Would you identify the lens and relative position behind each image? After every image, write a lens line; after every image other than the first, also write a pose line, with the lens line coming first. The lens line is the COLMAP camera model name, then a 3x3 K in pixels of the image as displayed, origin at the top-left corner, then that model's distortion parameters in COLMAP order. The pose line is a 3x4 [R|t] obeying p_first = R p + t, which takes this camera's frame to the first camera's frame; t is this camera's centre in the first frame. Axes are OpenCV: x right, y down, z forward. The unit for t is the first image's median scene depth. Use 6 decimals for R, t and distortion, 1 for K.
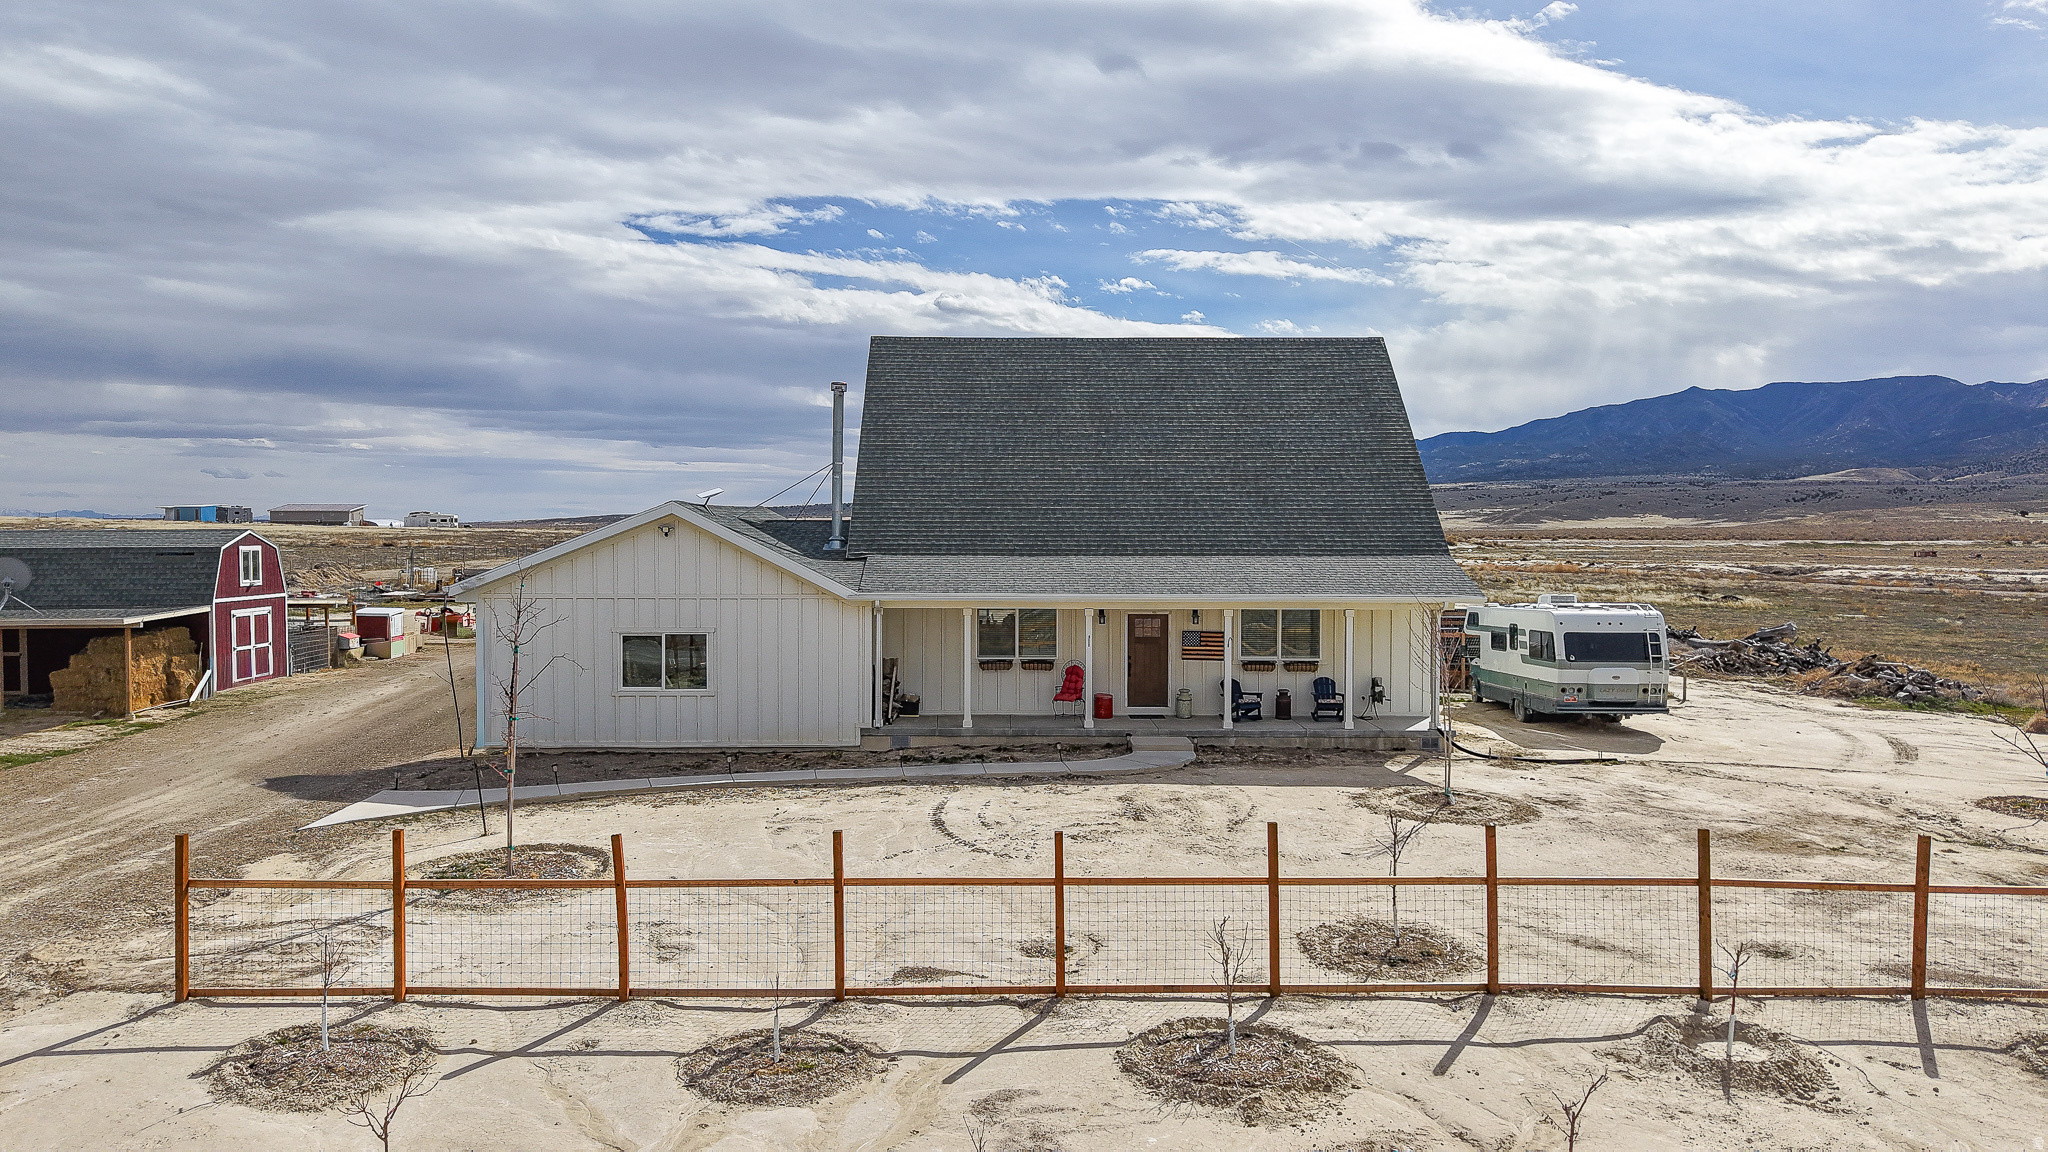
lens RADIAL K [[1369.2, 0, 1024.0], [0, 1369.2, 576.0], [0, 0, 1]] dist [0.037517, -0.042879]
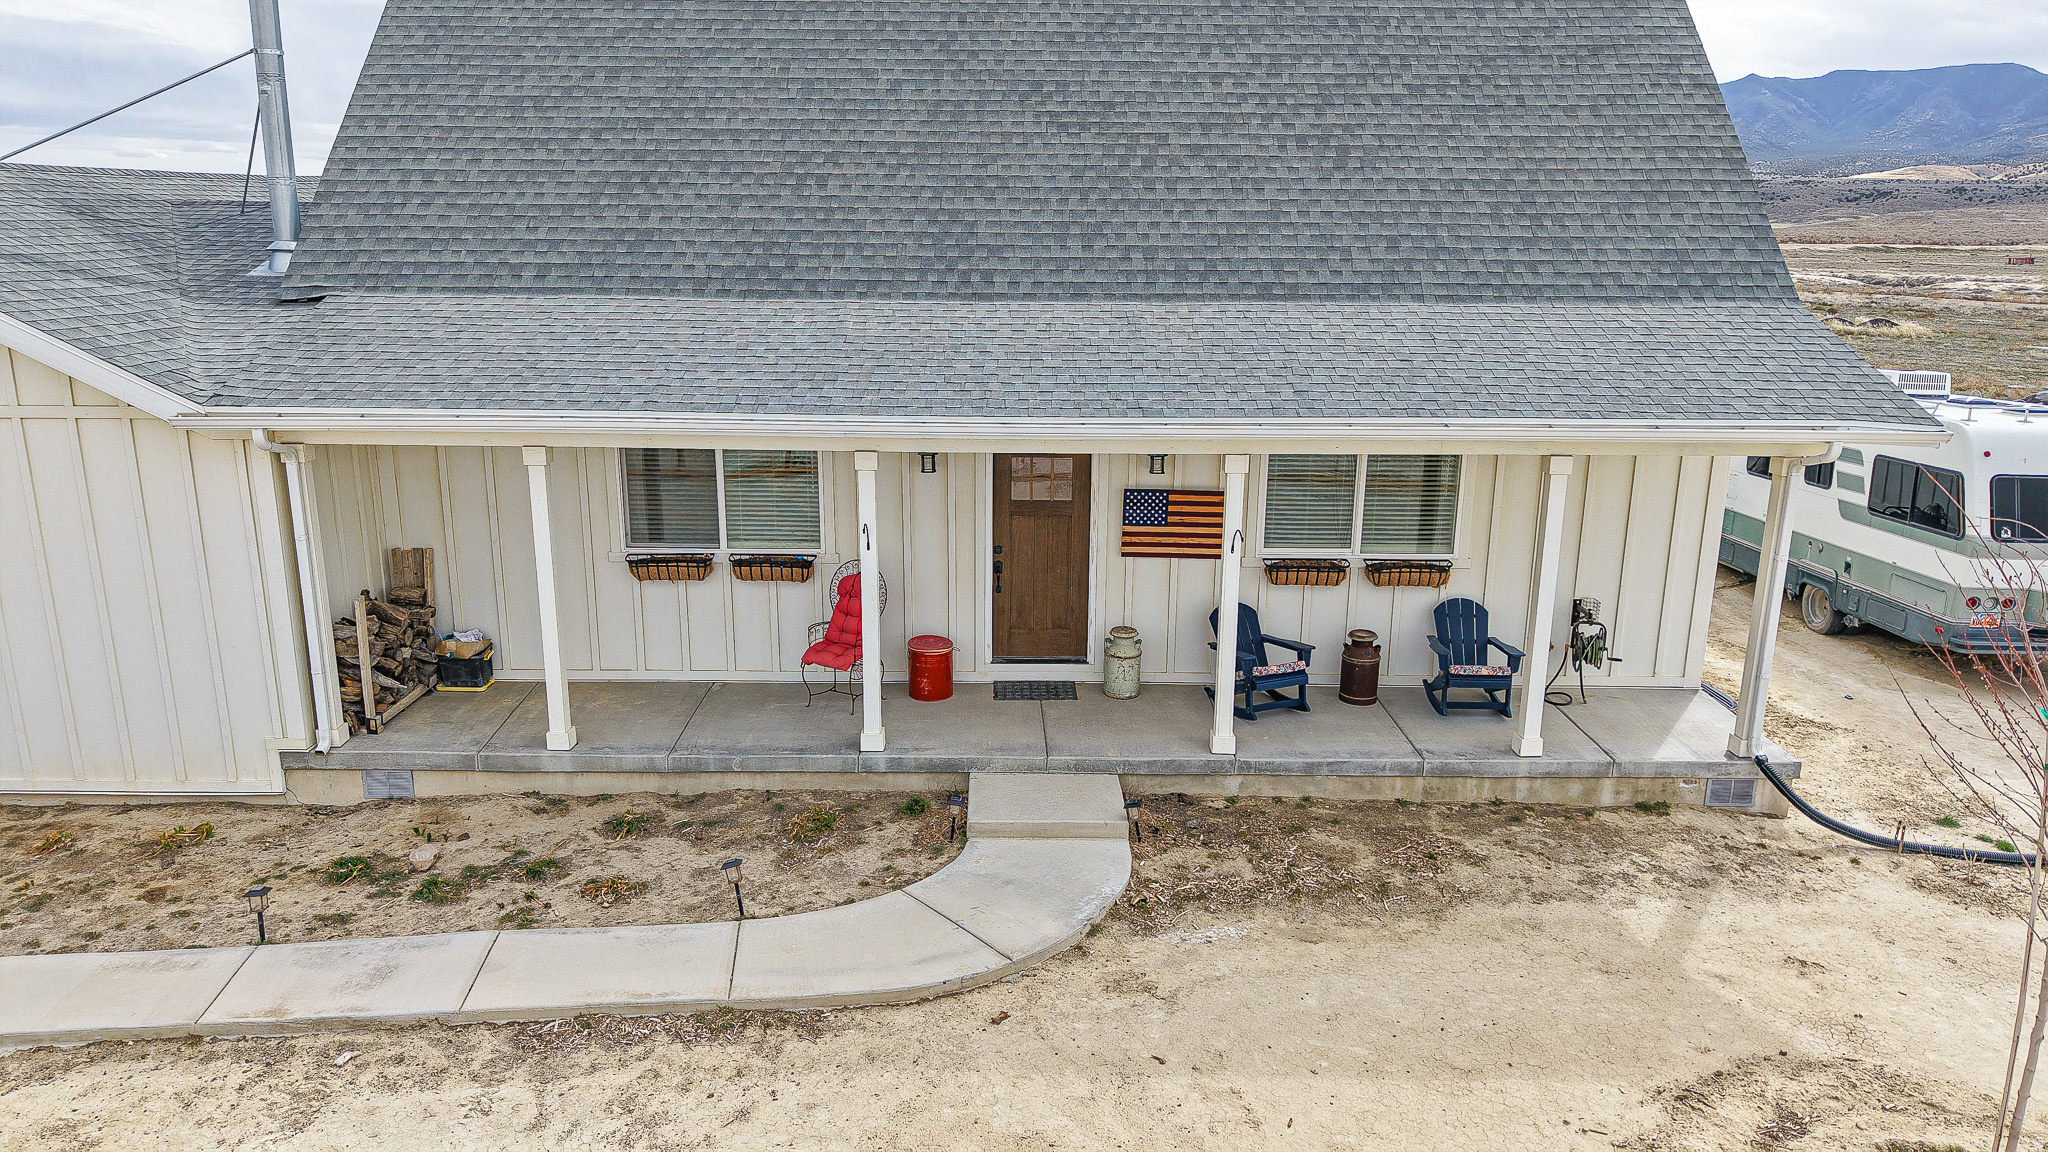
lens RADIAL K [[1347.4, 0, 1018.2], [0, 1347.4, 591.3], [0, 0, 1]] dist [0.071089, -0.079202]
pose [[0.999845, 0.012578, -0.012291, 0.089115], [-0.009467, 0.973945, 0.226587, -0.021499], [0.014821, -0.226436, 0.973913, 0.599162]]
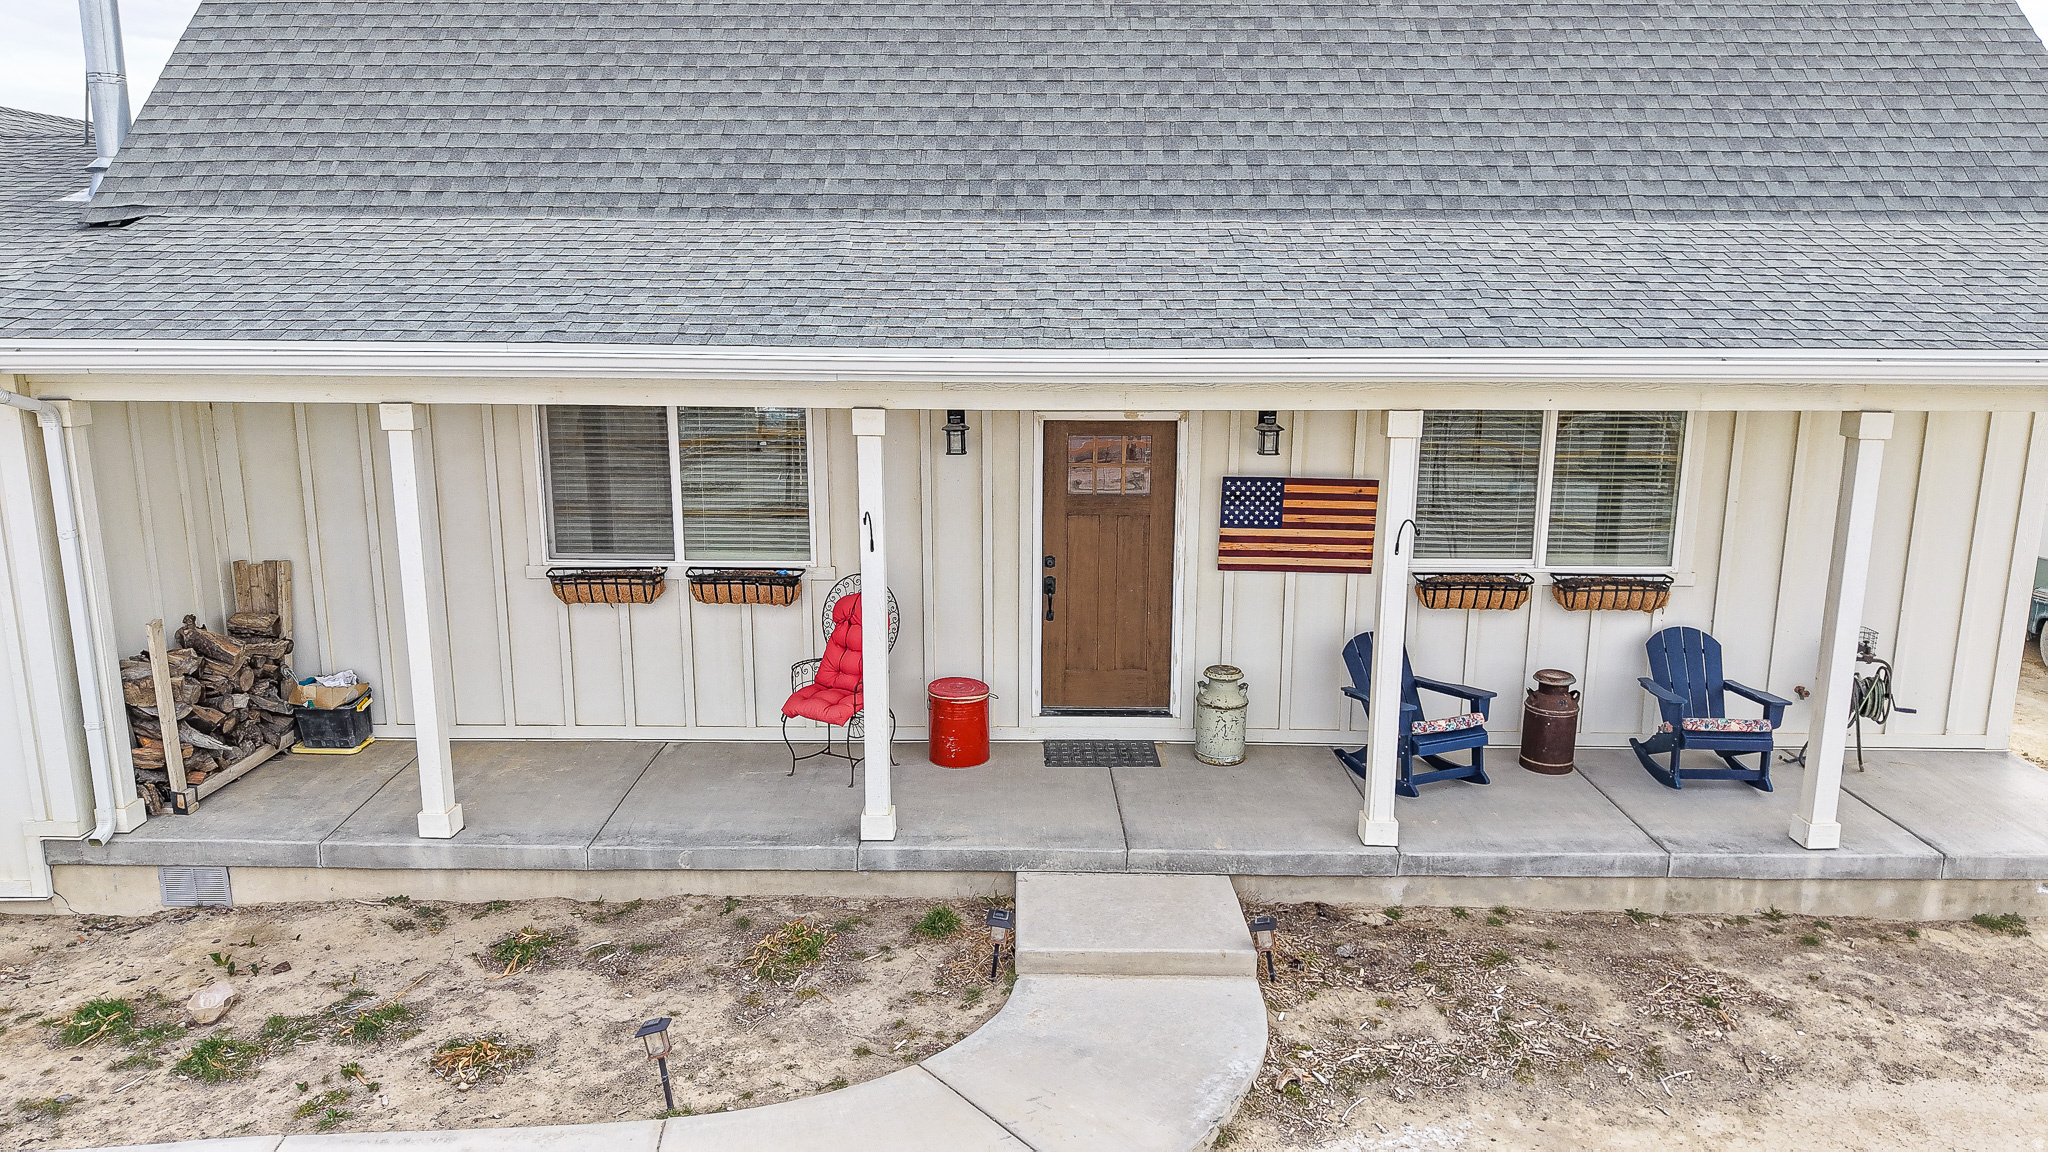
lens RADIAL K [[1395.4, 0, 1005.4], [0, 1395.4, 576.3], [0, 0, 1]] dist [0.017530, -0.004675]
pose [[0.999264, 0.008974, -0.037285, 0.079360], [-0.002281, 0.984423, 0.175801, 0.007914], [0.038282, -0.175586, 0.983719, 0.693999]]
